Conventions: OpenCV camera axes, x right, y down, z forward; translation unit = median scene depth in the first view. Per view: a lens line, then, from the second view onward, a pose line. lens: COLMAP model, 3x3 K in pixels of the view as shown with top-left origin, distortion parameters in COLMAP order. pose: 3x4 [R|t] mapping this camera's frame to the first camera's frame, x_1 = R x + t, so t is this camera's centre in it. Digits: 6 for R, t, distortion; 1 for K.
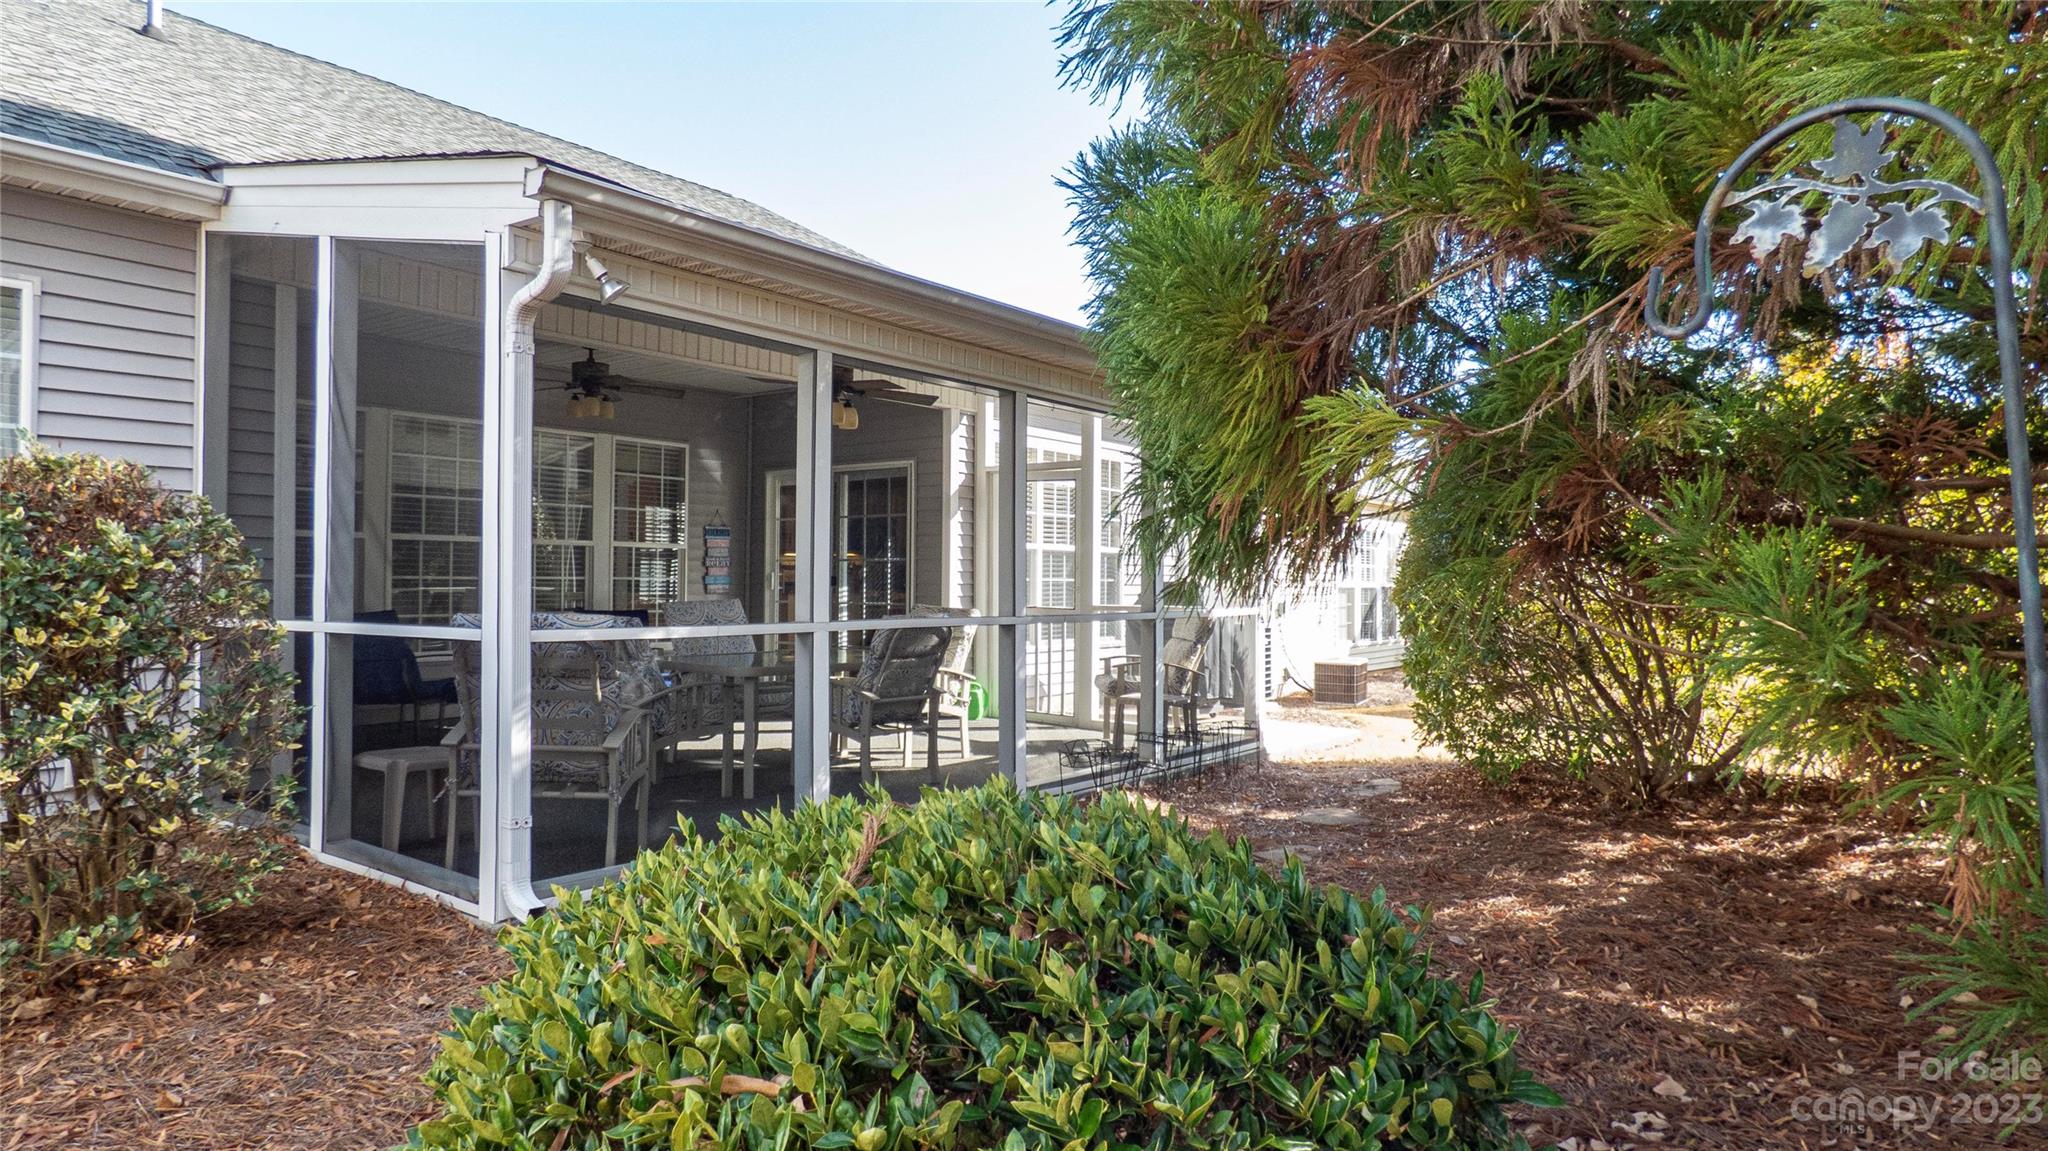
lens RADIAL K [[1238.3, 0, 1026.4], [0, 1238.3, 583.7], [0, 0, 1]] dist [-0.035654, 0.029898]
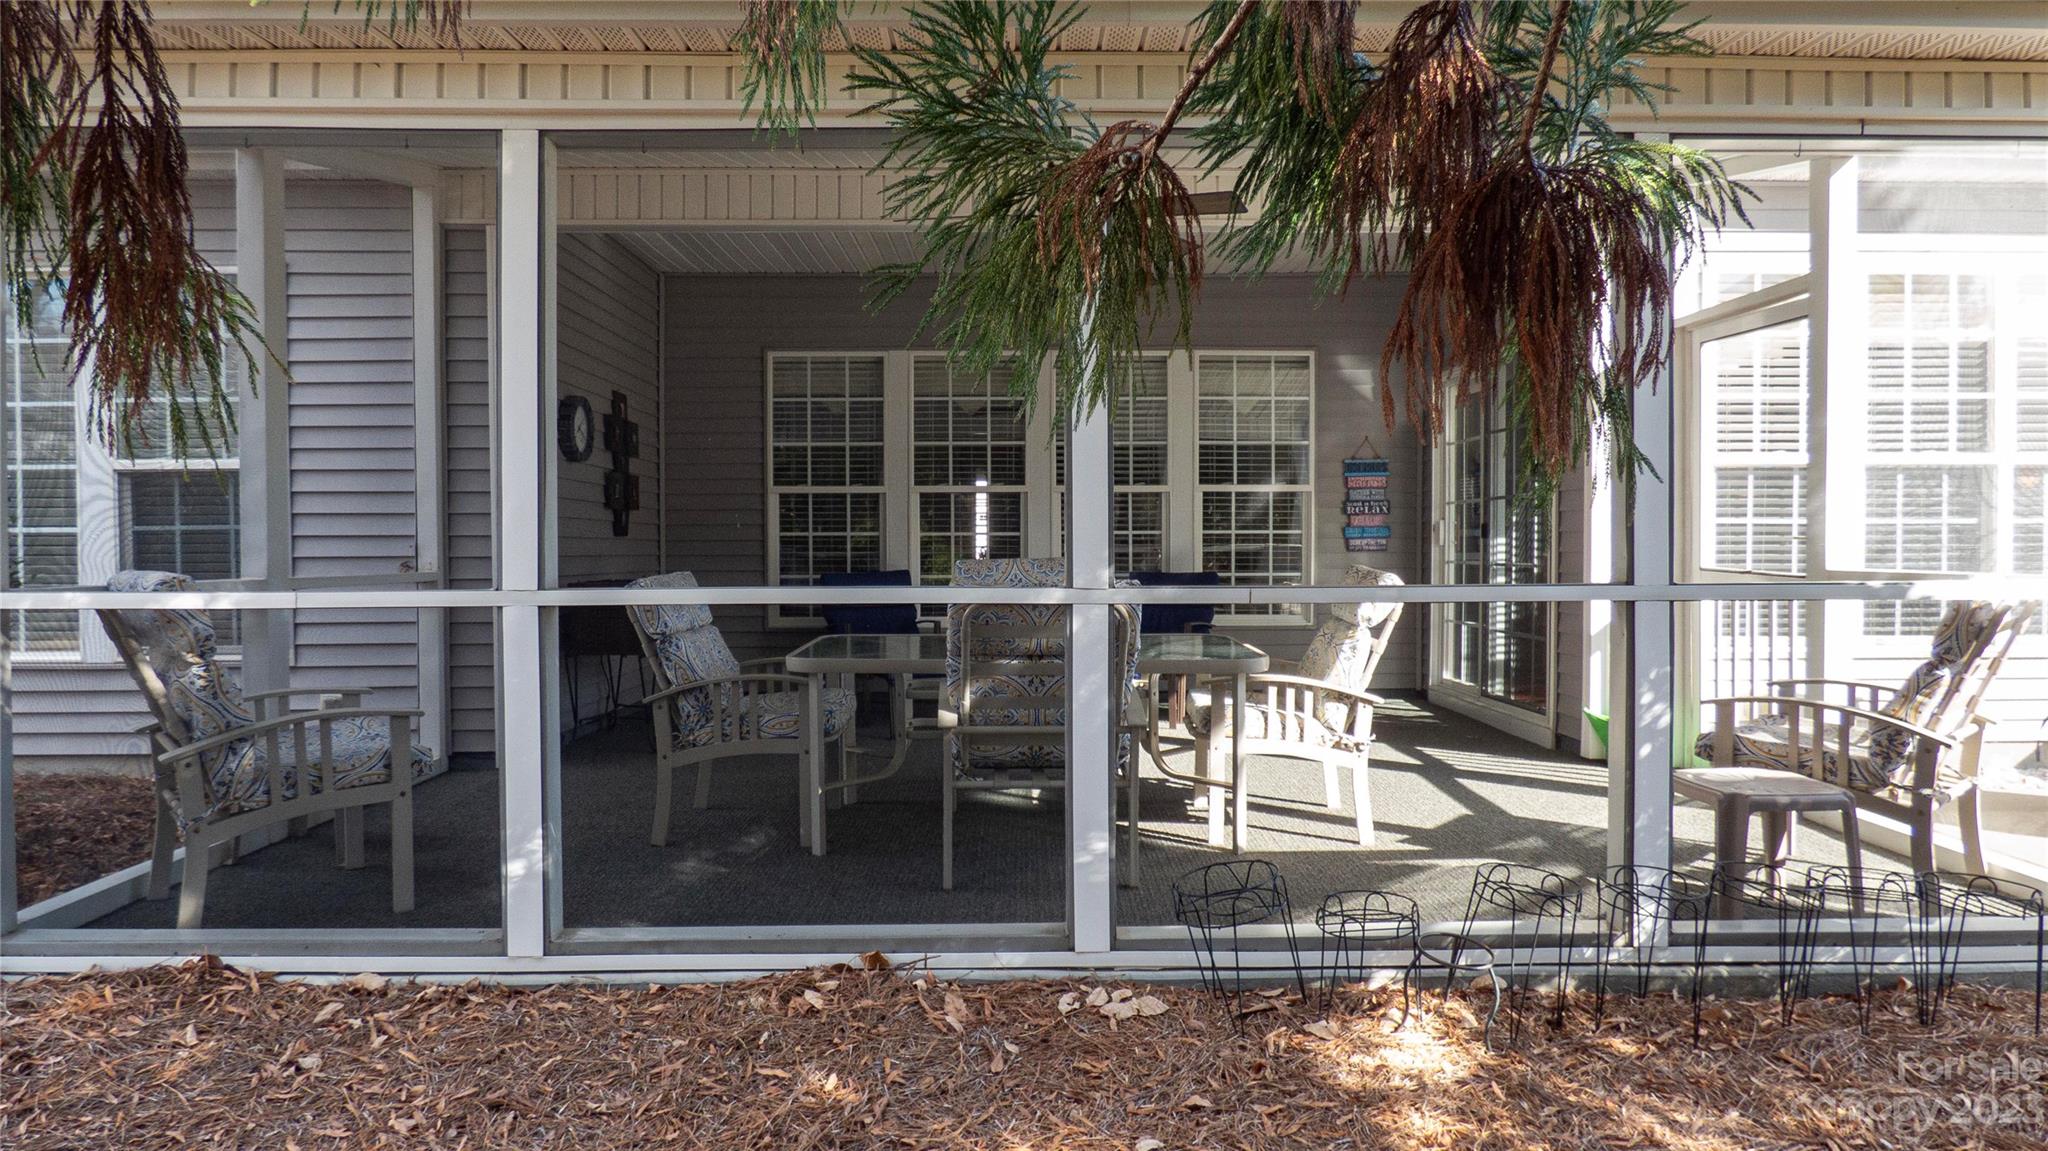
lens RADIAL K [[1238.3, 0, 1025.8], [0, 1238.3, 561.6], [0, 0, 1]] dist [-0.035654, 0.029898]
pose [[0.629492, 0.003014, -0.777001, 0.231289], [0.012541, 0.999823, 0.014038, 0.002666], [0.776906, -0.018581, 0.629343, 0.441873]]
